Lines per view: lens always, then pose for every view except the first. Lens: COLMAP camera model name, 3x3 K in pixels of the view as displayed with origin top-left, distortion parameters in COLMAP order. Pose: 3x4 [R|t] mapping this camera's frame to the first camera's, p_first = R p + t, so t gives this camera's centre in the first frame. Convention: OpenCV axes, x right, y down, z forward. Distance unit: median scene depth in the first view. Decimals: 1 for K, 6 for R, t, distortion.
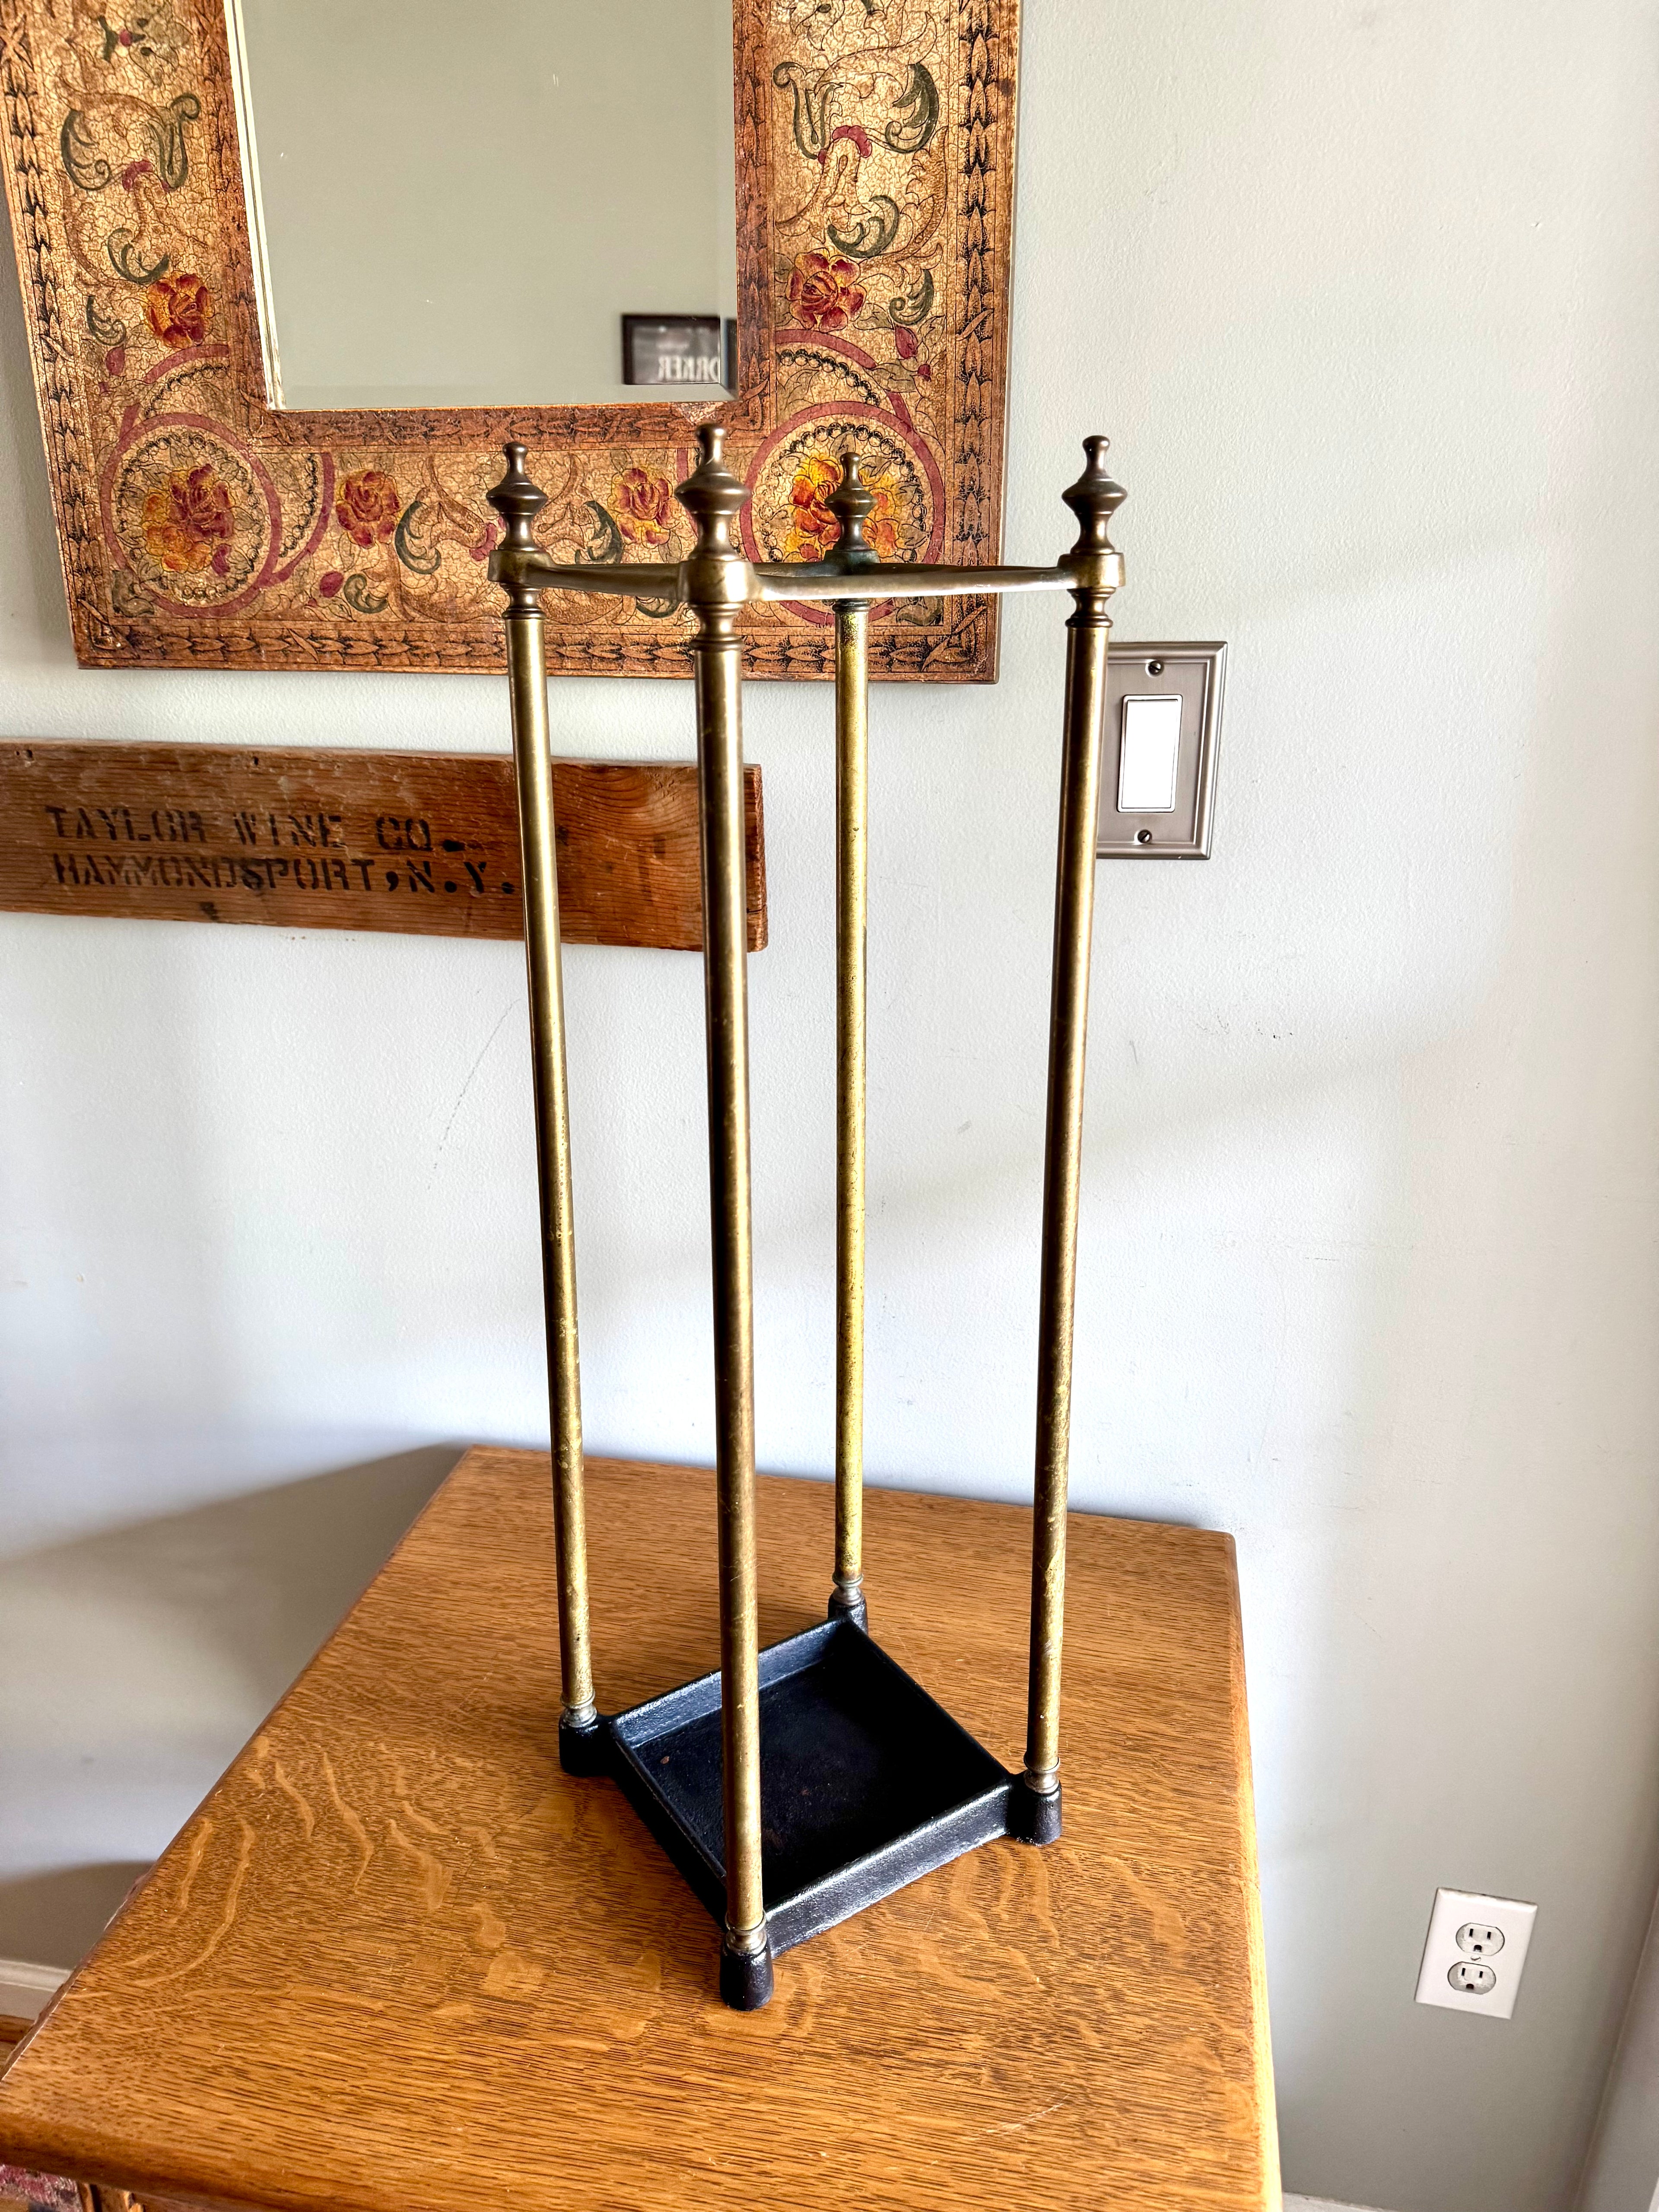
lens RADIAL K [[1661.3, 0, 831.0], [0, 1661.3, 1104.7], [0, 0, 1]] dist [-0.042070, 0.018203]
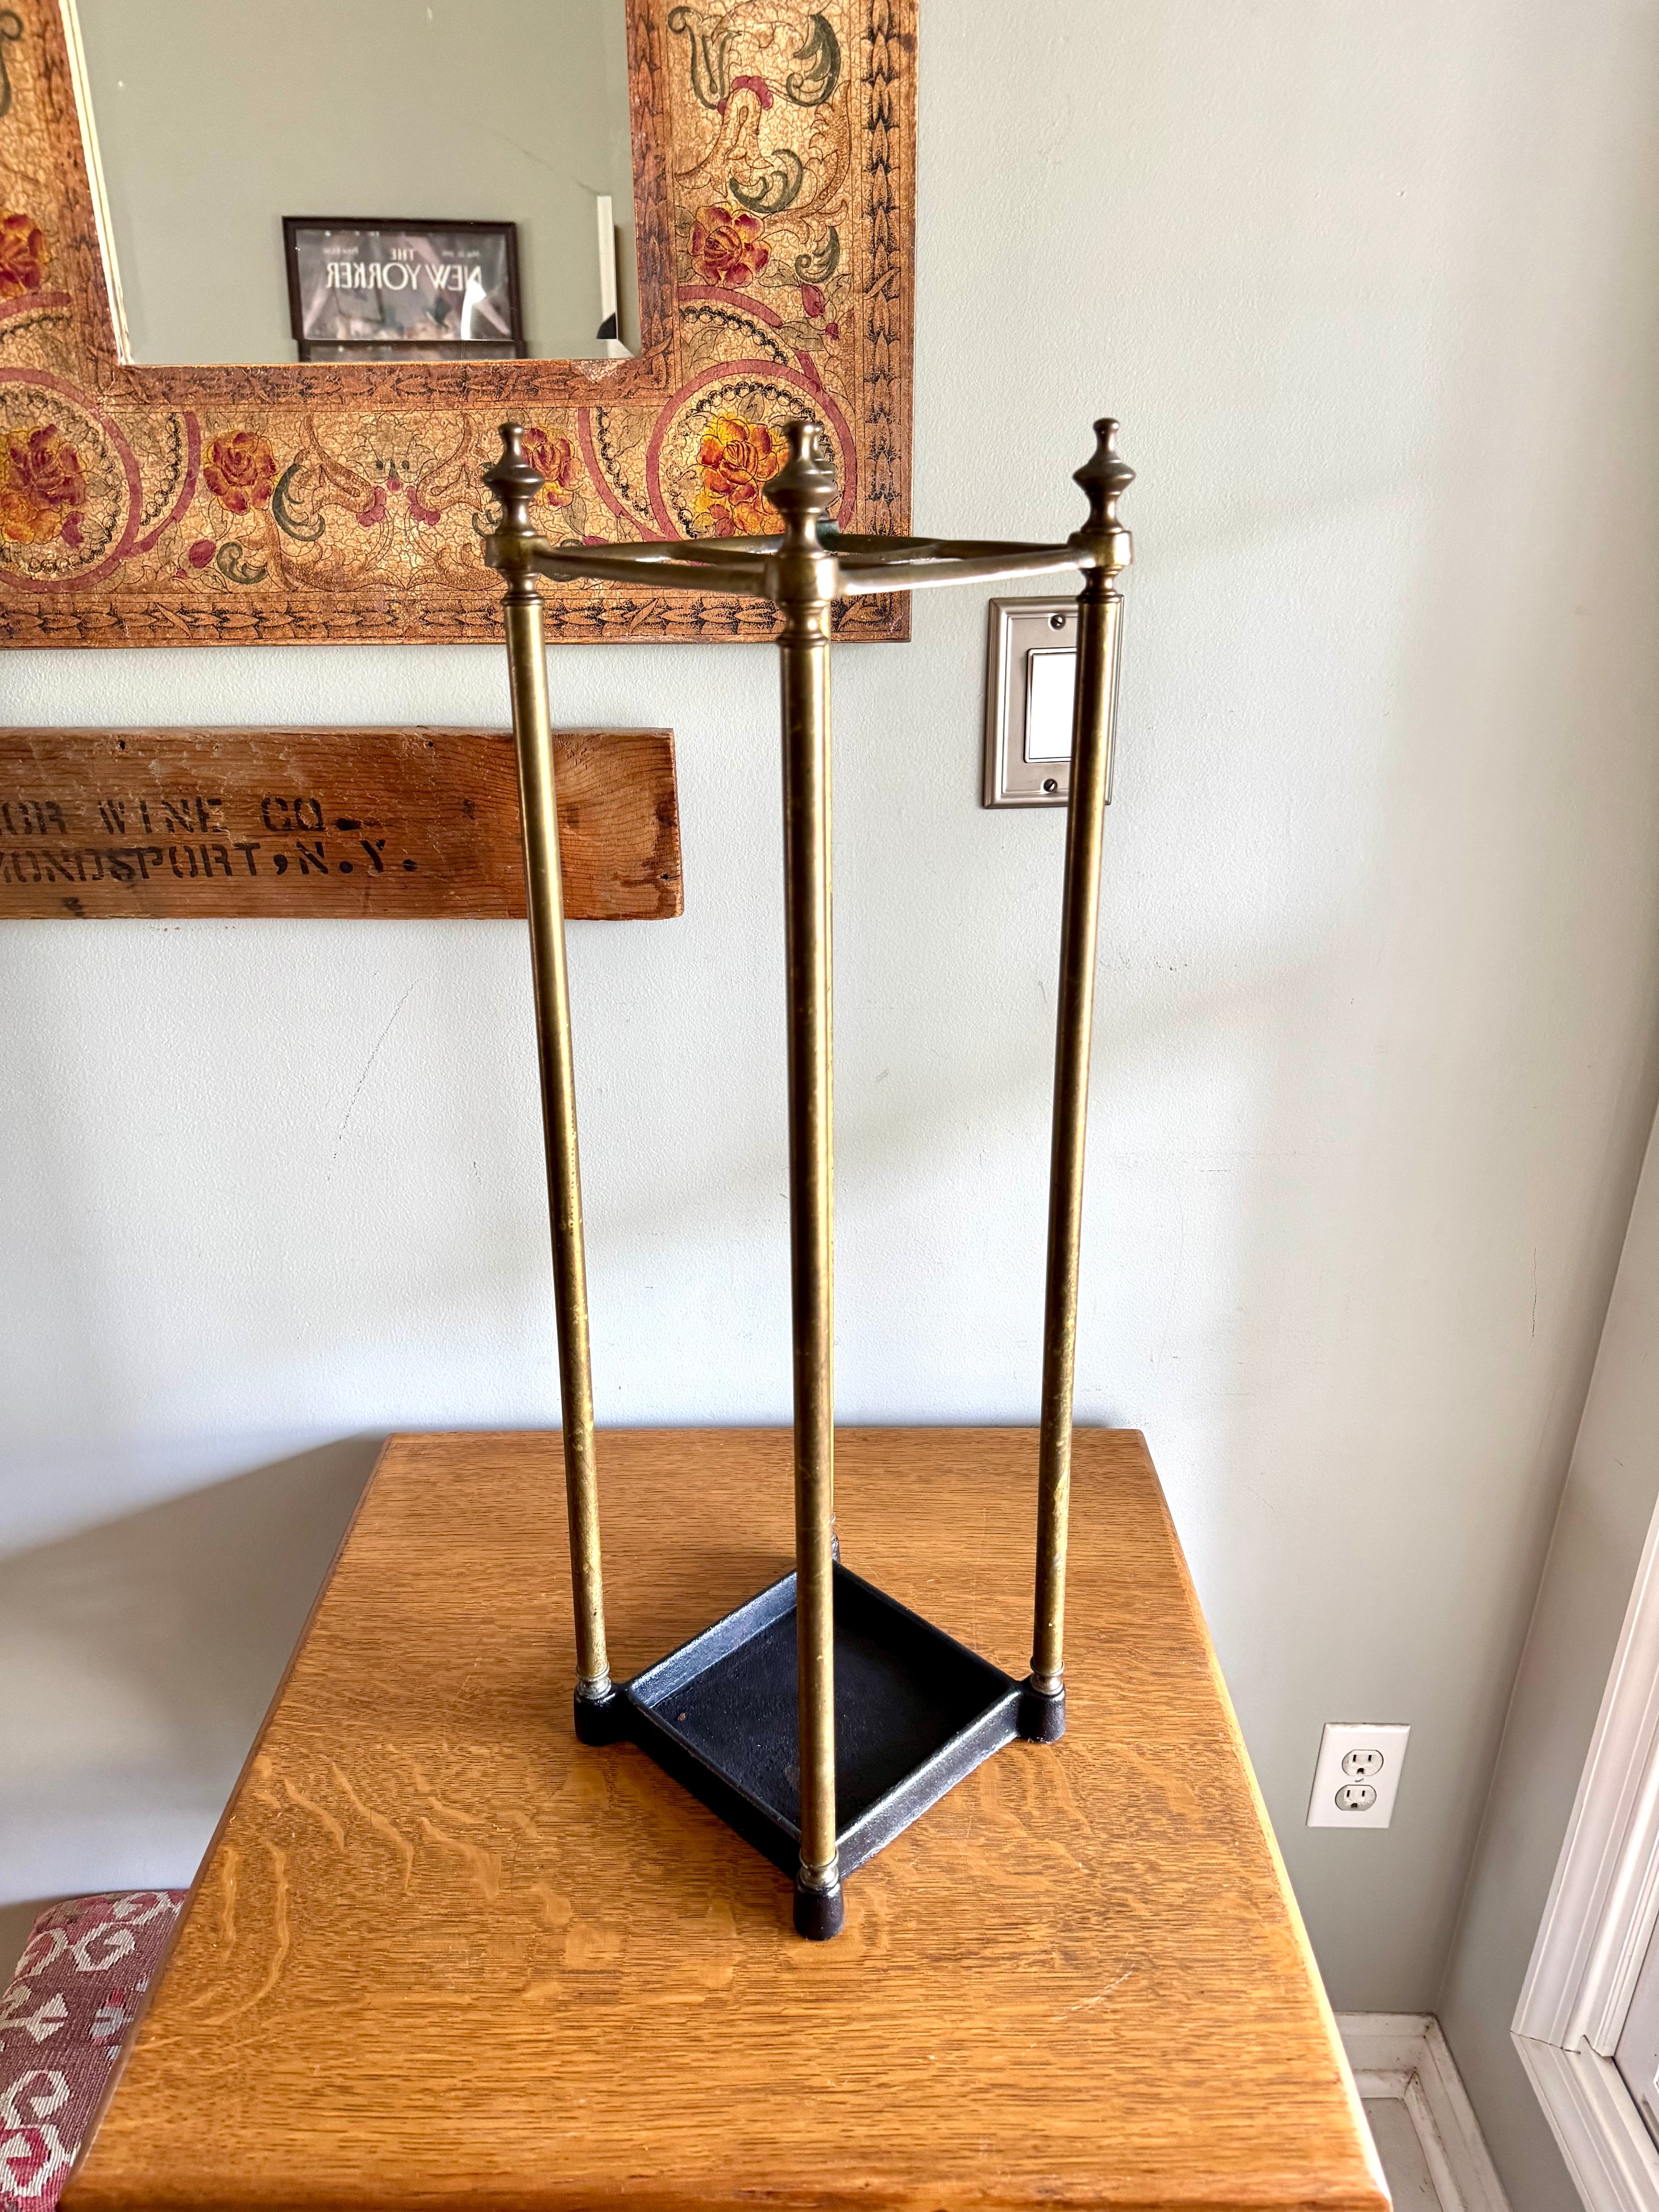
lens RADIAL K [[1661.3, 0, 823.3], [0, 1661.3, 1115.9], [0, 0, 1]] dist [-0.042070, 0.018203]
pose [[0.979016, -0.083912, 0.185703, -0.173704], [0.072839, 0.995179, 0.065680, -0.035769], [-0.190319, -0.050775, 0.980408, -0.003767]]
